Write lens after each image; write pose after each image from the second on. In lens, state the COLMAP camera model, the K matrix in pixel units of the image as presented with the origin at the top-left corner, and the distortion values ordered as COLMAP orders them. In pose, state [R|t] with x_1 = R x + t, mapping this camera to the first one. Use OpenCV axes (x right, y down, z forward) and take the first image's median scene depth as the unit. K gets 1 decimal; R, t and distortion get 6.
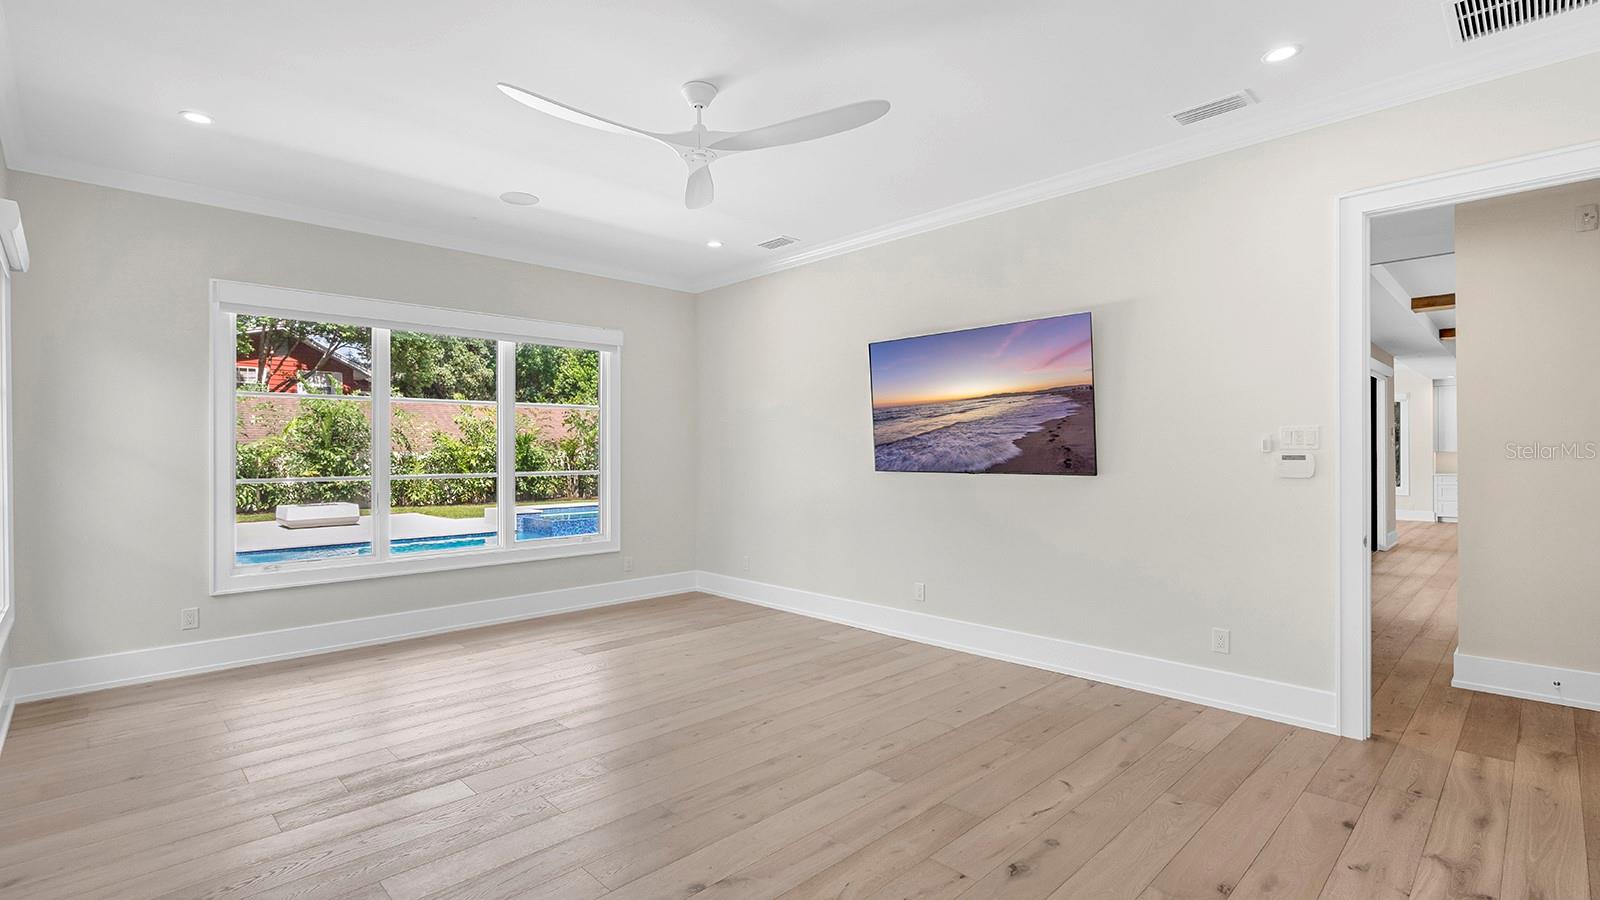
lens RADIAL K [[743.2, 0, 752.2], [0, 743.2, 446.1], [0, 0, 1]] dist [-0.001874, -0.000280]
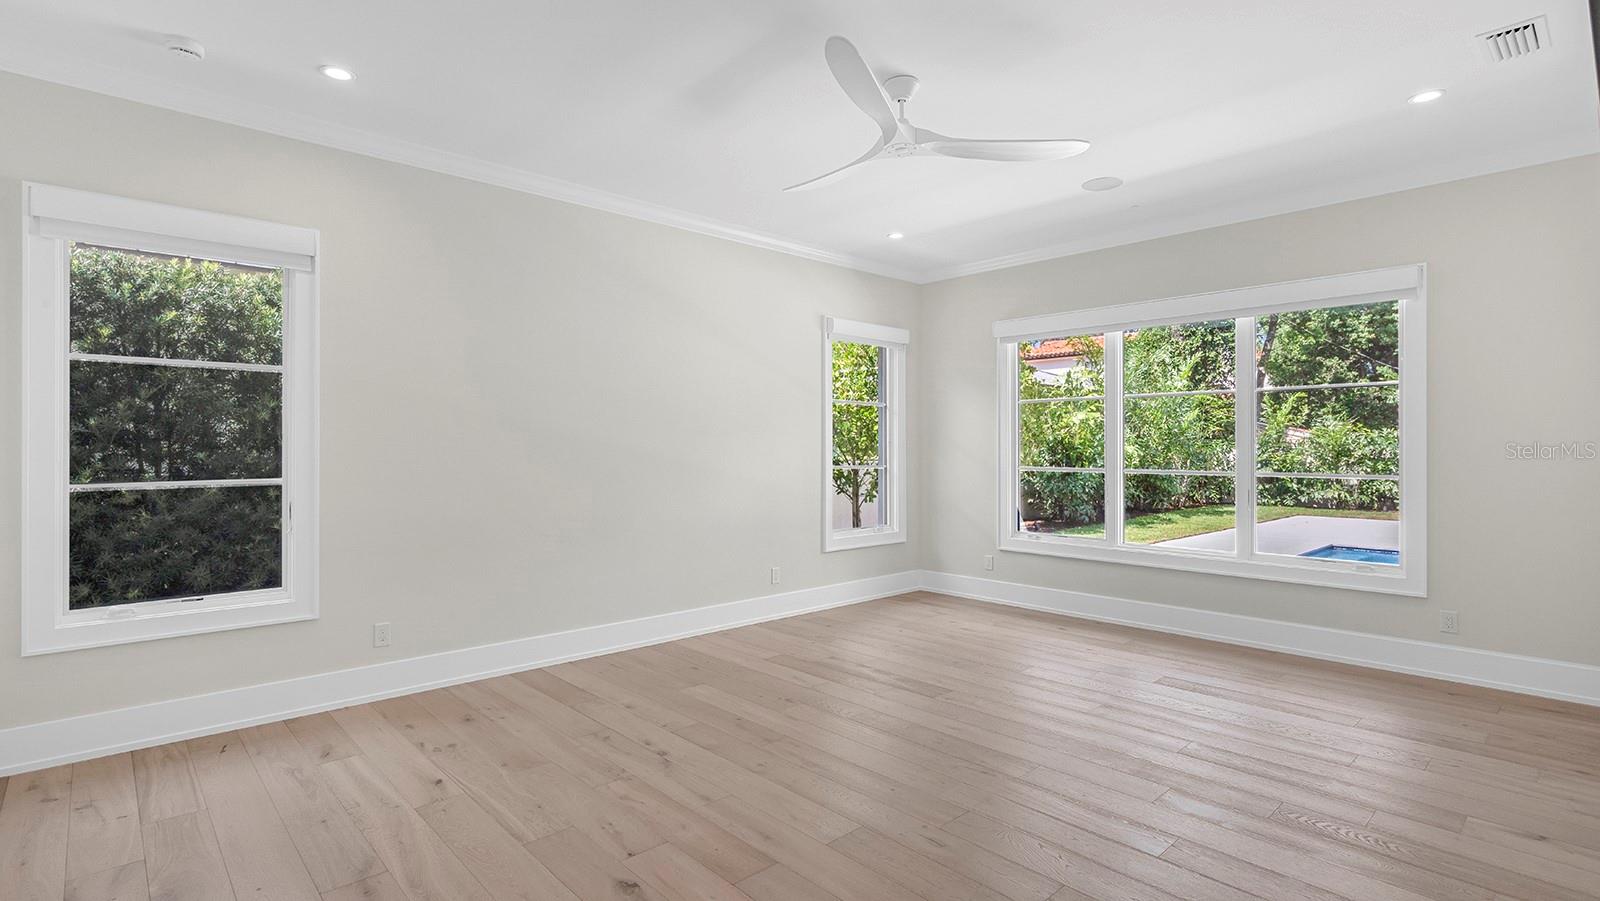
lens RADIAL K [[739.7, 0, 800.0], [0, 739.7, 450.5], [0, 0, 1]] dist [-0.000937, 0.000378]
pose [[0.015715, 0.007568, -0.999848, 0.772027], [0.007518, 0.999942, 0.007687, 0.001556], [0.999848, -0.007638, 0.015658, 0.714317]]
